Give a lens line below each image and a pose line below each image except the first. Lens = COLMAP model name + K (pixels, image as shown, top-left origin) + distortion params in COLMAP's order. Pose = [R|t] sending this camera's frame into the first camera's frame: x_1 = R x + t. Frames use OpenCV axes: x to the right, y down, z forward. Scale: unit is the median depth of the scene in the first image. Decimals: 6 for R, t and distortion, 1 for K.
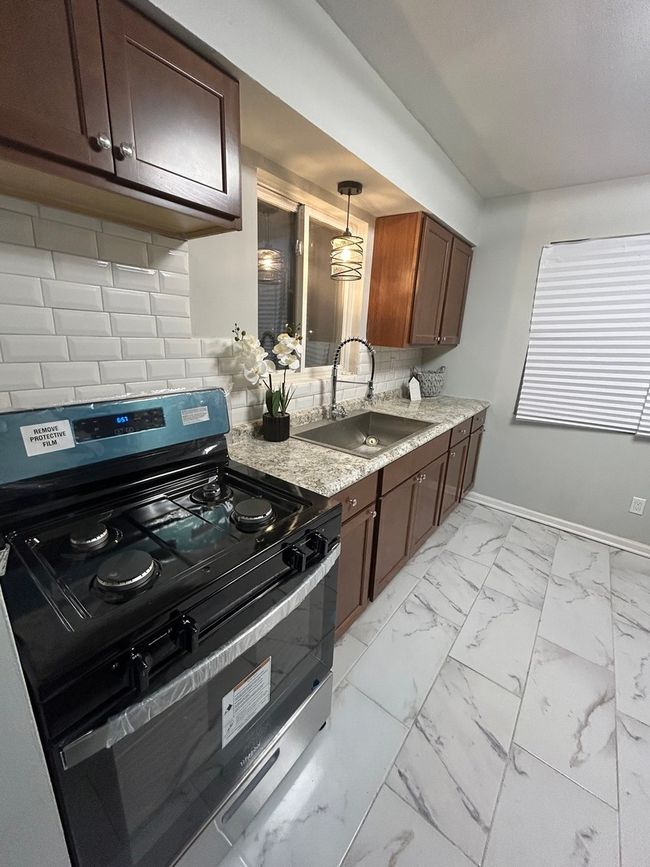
lens RADIAL K [[348.5, 0, 325.9], [0, 348.5, 431.2], [0, 0, 1]] dist [0.000471, 0.000530]
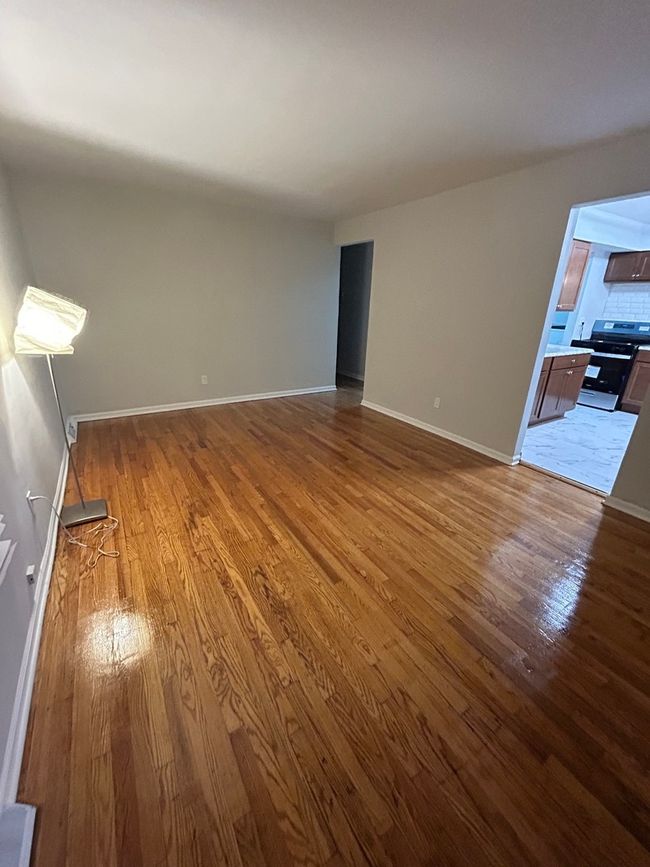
lens RADIAL K [[348.5, 0, 322.7], [0, 348.5, 437.9], [0, 0, 1]] dist [0.000471, 0.000530]
pose [[-0.355020, 0.294550, -0.887244, 2.948656], [-0.288625, 0.868168, 0.403707, 0.299652], [0.889189, 0.399405, -0.223203, -0.533905]]
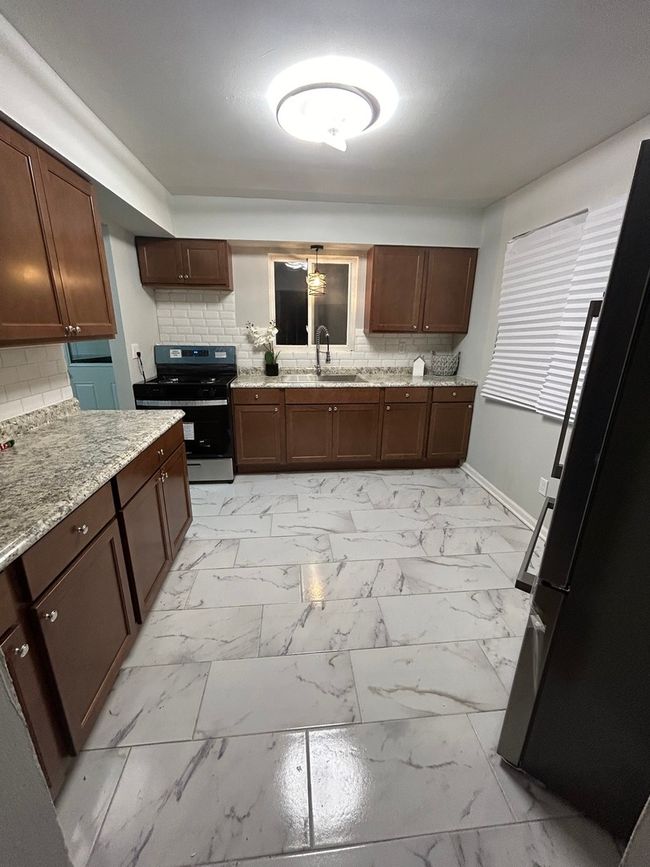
lens RADIAL K [[348.5, 0, 326.5], [0, 348.5, 431.4], [0, 0, 1]] dist [0.000471, 0.000530]
pose [[0.689790, 0.176526, -0.702160, 1.376821], [-0.185317, 0.980562, 0.064465, 0.131474], [0.699891, 0.085655, 0.709095, -0.196202]]
